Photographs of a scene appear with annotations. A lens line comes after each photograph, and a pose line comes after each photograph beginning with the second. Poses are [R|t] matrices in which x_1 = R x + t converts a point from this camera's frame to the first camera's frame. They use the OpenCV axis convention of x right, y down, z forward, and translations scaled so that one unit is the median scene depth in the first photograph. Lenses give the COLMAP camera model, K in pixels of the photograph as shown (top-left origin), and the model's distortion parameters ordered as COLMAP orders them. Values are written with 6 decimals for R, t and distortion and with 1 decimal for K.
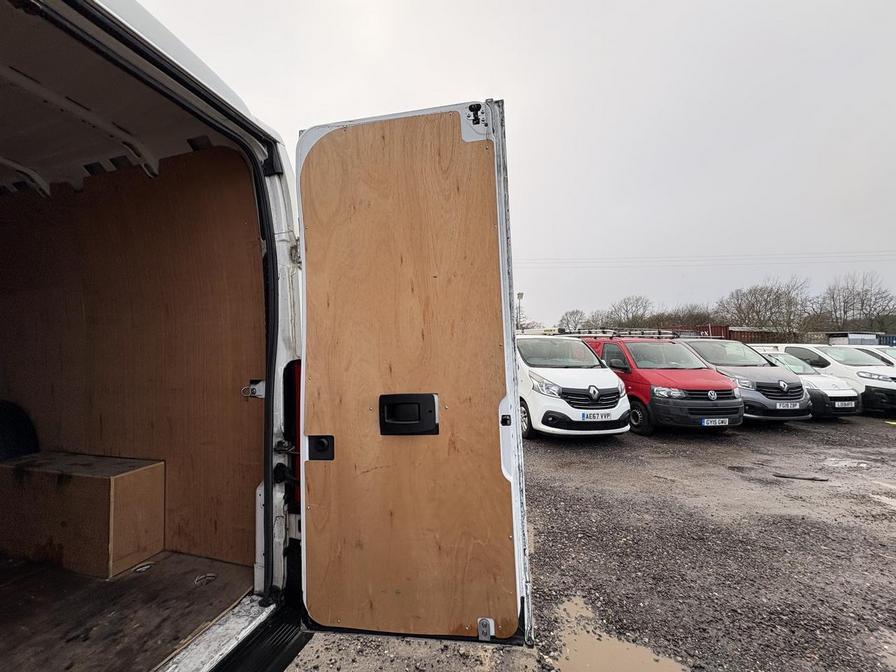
lens RADIAL K [[355.9, 0, 448.7], [0, 355.9, 335.4], [0, 0, 1]] dist [0.001619, 0.000115]
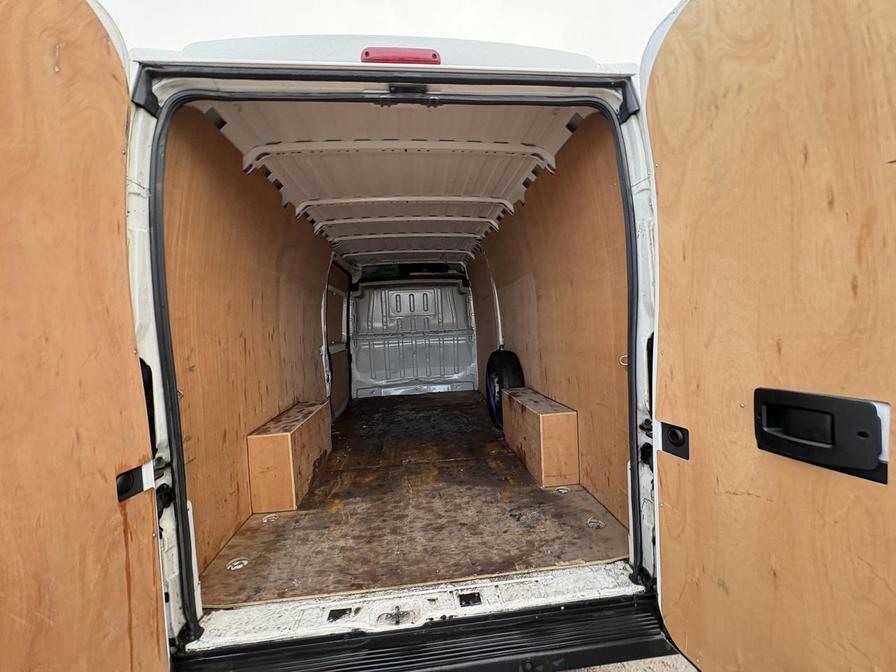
lens RADIAL K [[355.9, 0, 448.7], [0, 355.9, 335.4], [0, 0, 1]] dist [0.001619, 0.000115]
pose [[0.374095, 0.025631, -0.927036, 0.183446], [0.078526, 0.995153, 0.059202, -0.007212], [0.924060, -0.094943, 0.370269, 0.242297]]
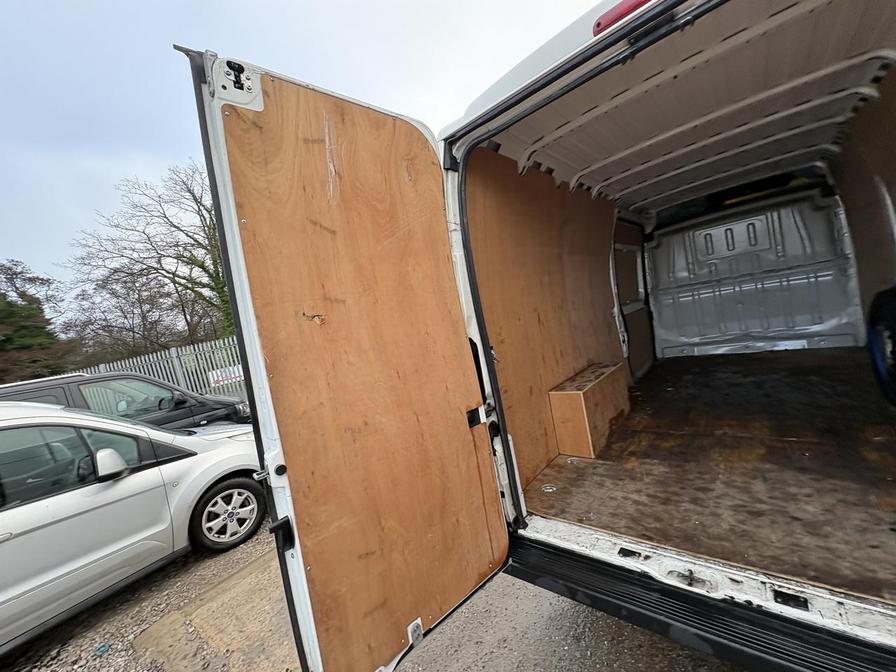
lens RADIAL K [[355.9, 0, 448.7], [0, 355.9, 335.4], [0, 0, 1]] dist [0.001619, 0.000115]
pose [[-0.406439, 0.136461, -0.903430, 0.307013], [0.225636, 0.973149, 0.045482, -0.043545], [0.885379, -0.185361, -0.426317, 0.346865]]
